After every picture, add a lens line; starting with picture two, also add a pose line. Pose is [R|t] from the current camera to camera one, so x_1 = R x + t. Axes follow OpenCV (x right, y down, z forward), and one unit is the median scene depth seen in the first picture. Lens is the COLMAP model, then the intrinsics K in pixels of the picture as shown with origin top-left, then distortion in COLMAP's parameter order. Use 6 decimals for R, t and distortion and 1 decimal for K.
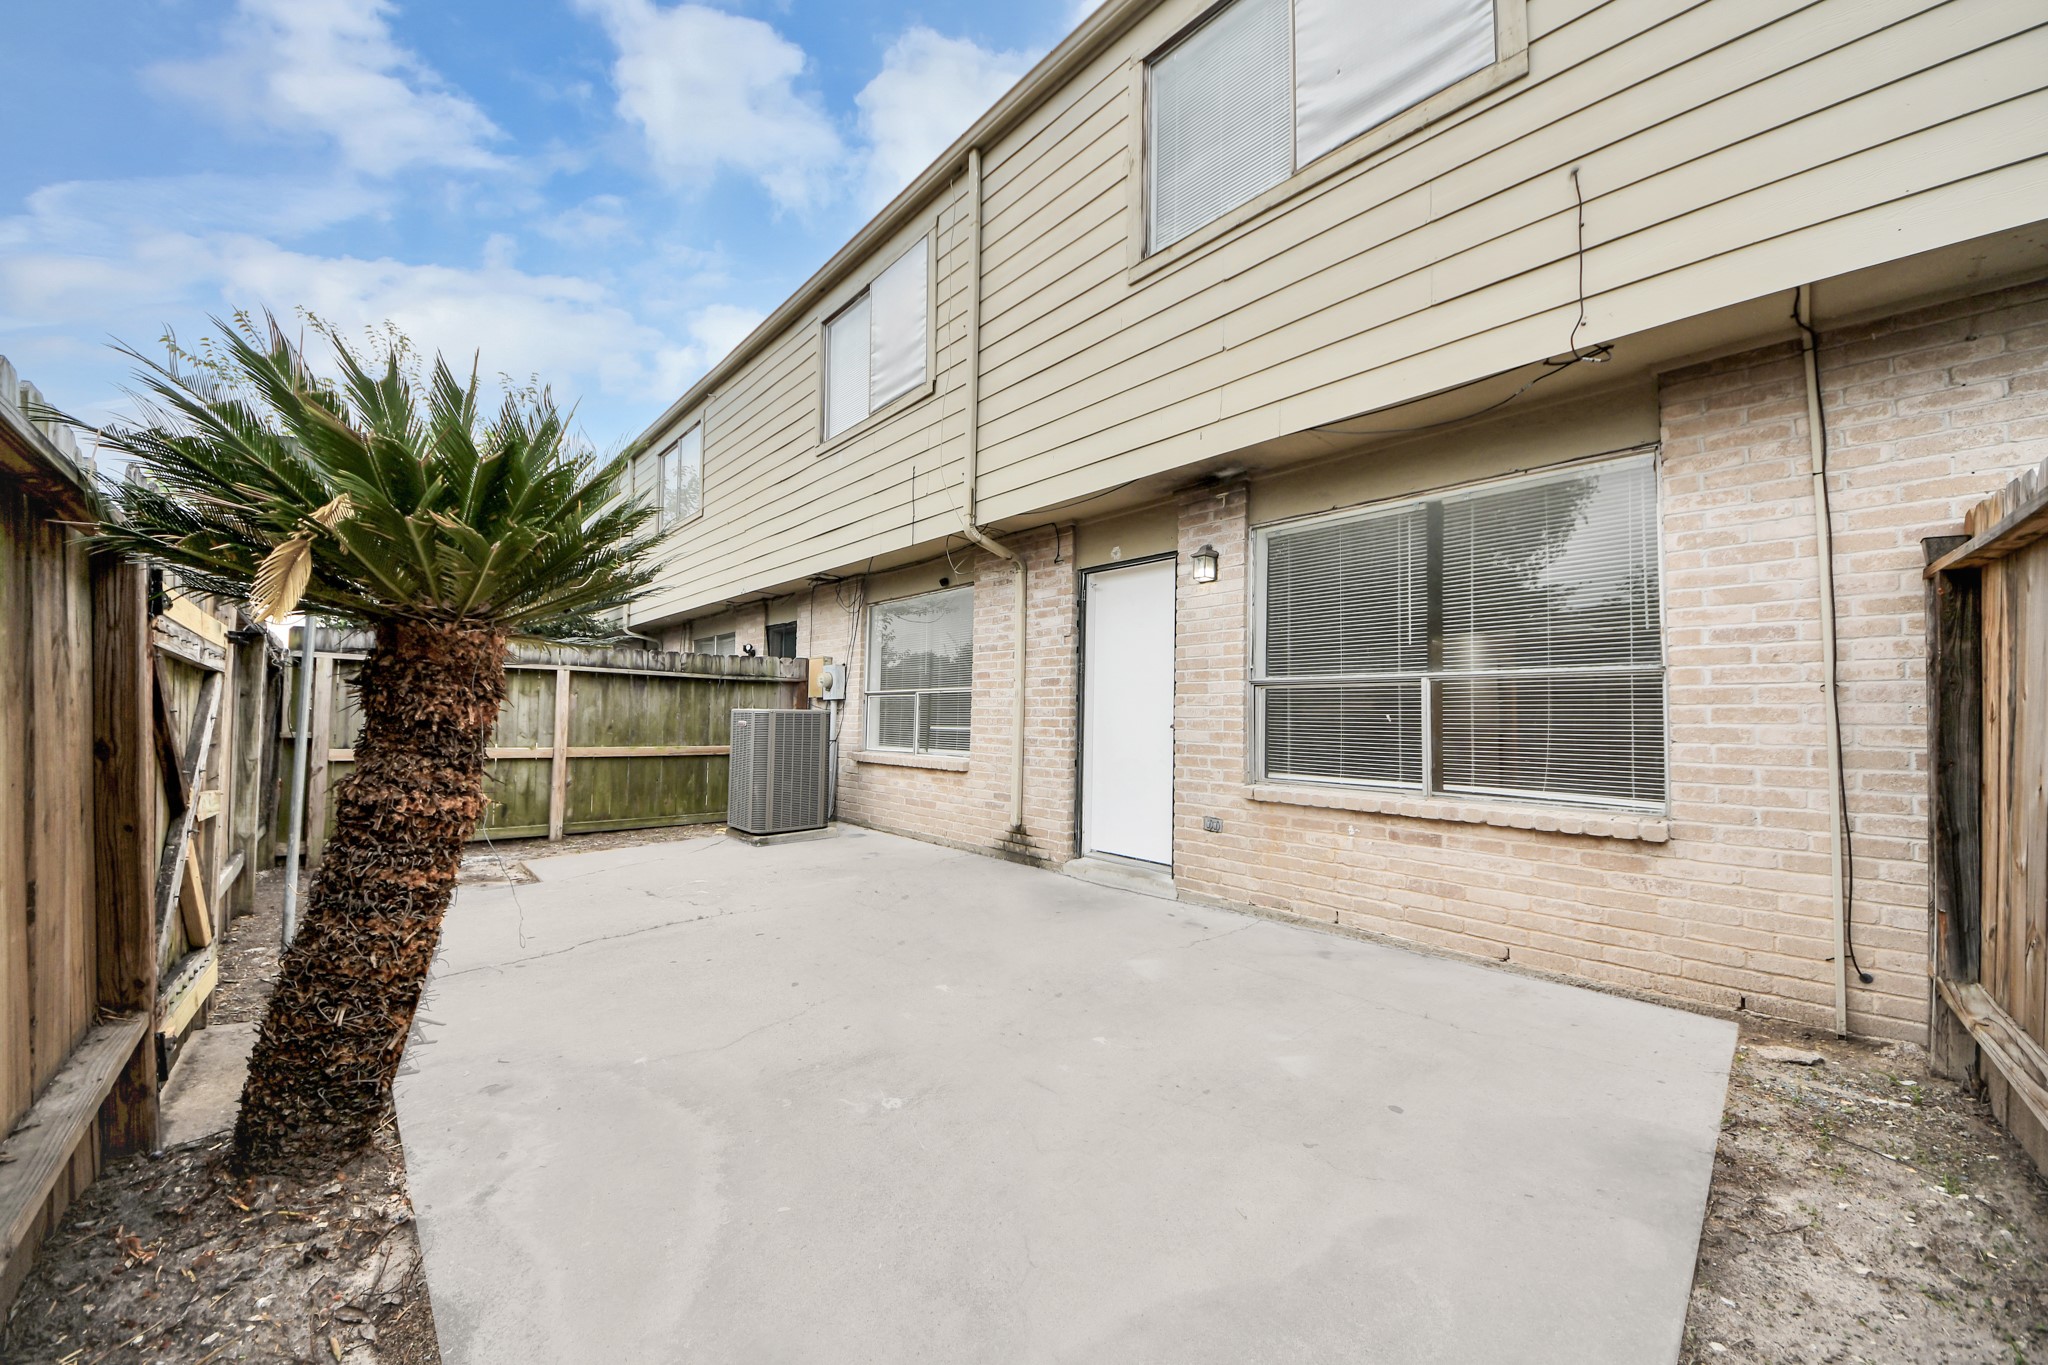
lens RADIAL K [[717.6, 0, 1024.0], [0, 717.6, 682.5], [0, 0, 1]] dist [0.013230, -0.008543]
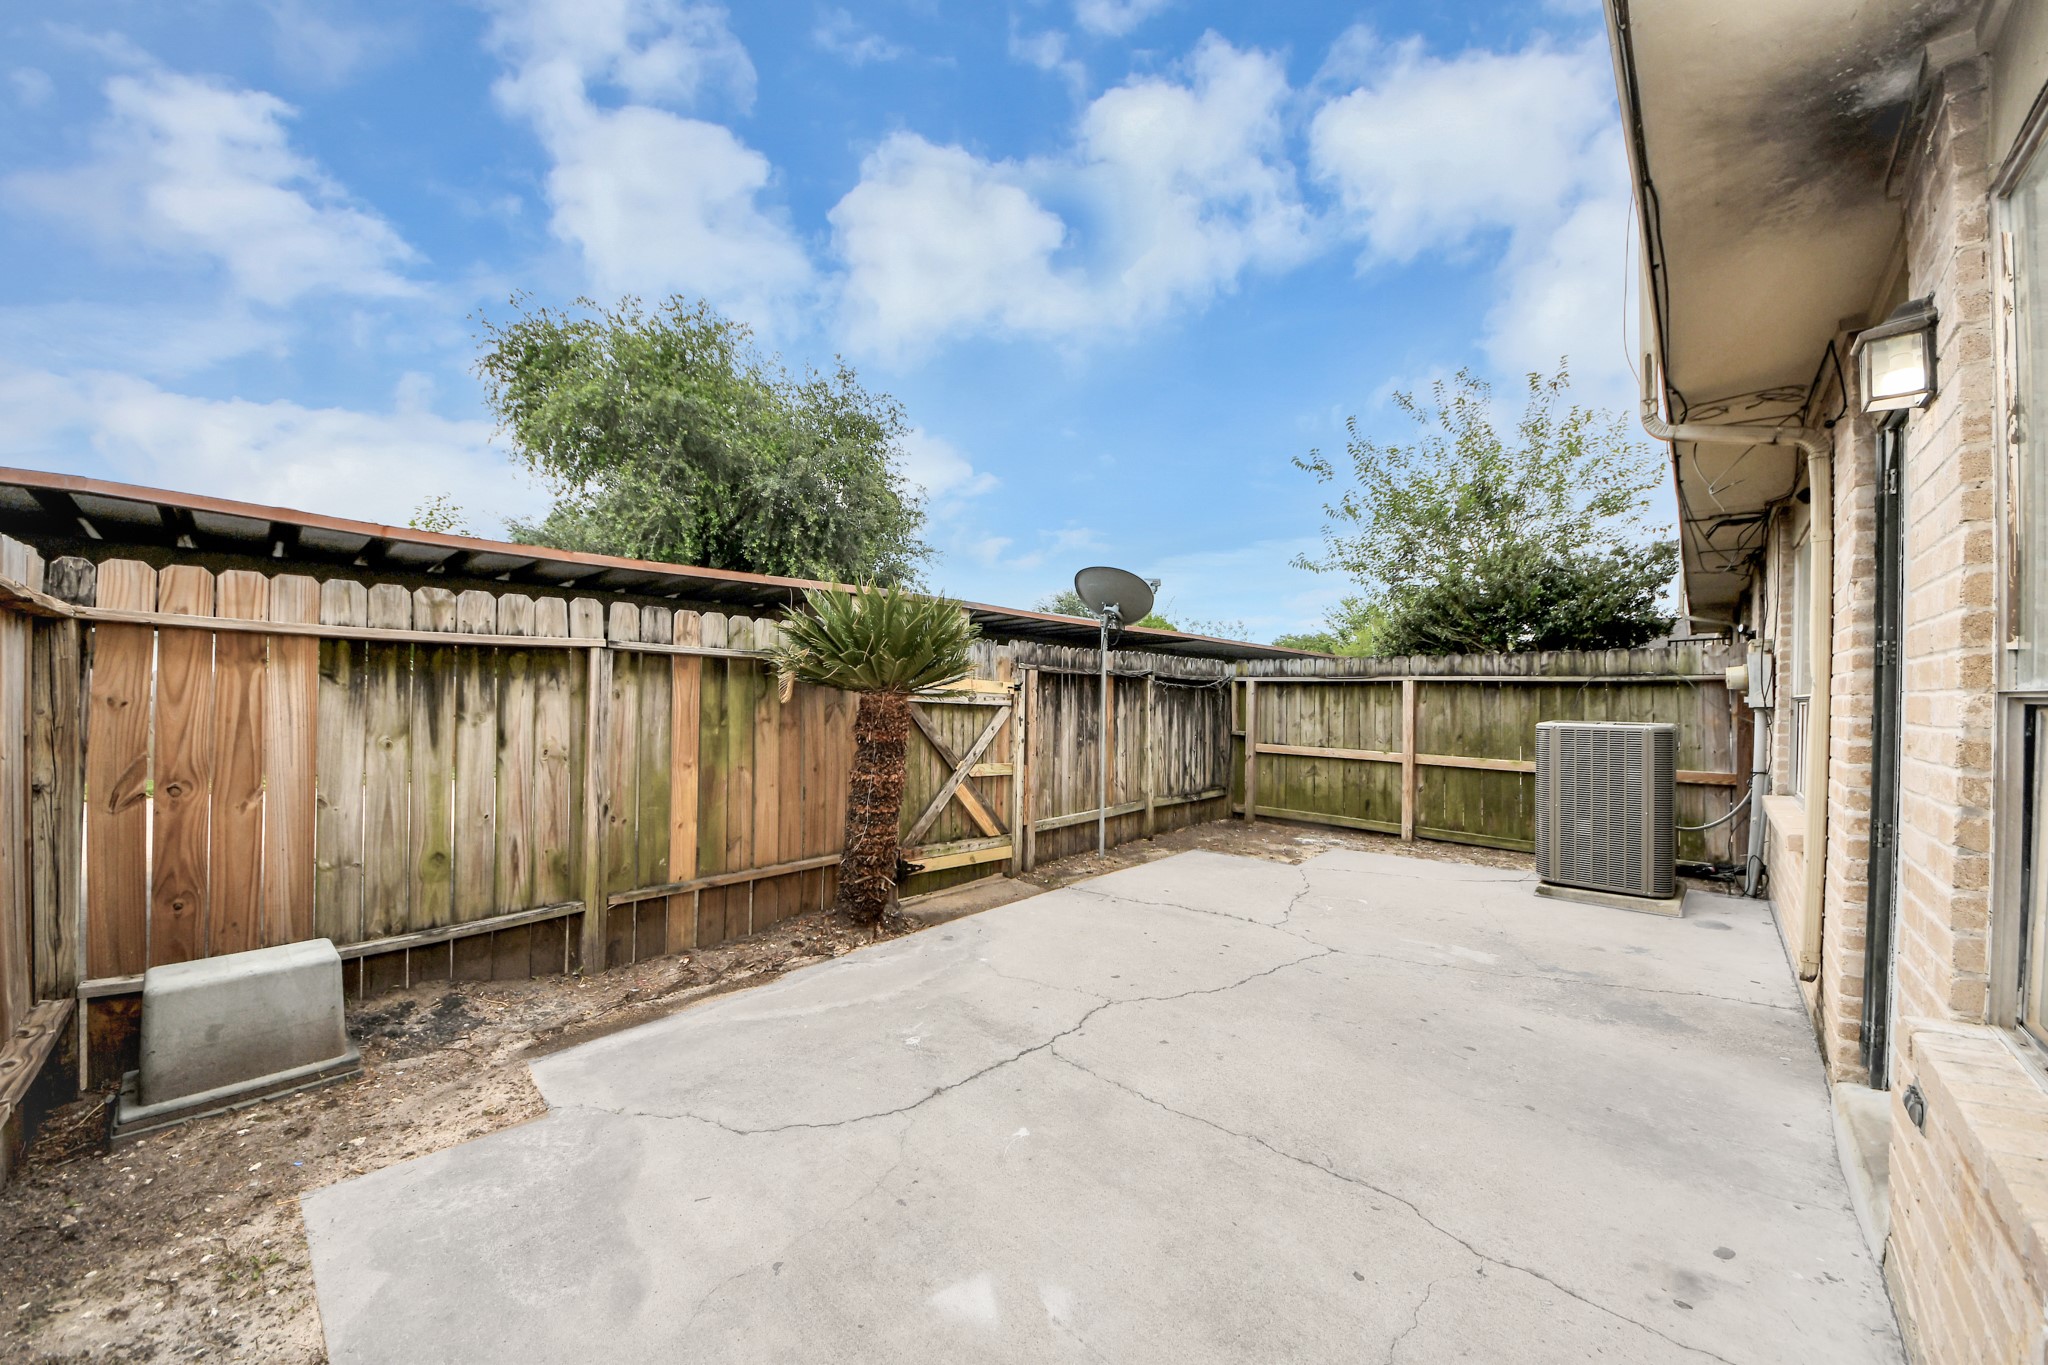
lens RADIAL K [[717.6, 0, 1024.0], [0, 717.6, 682.5], [0, 0, 1]] dist [0.013230, -0.008543]
pose [[0.082333, -0.030640, -0.996134, 0.366190], [0.042258, 0.998736, -0.027227, -0.009768], [0.995709, -0.039853, 0.083523, 0.348147]]
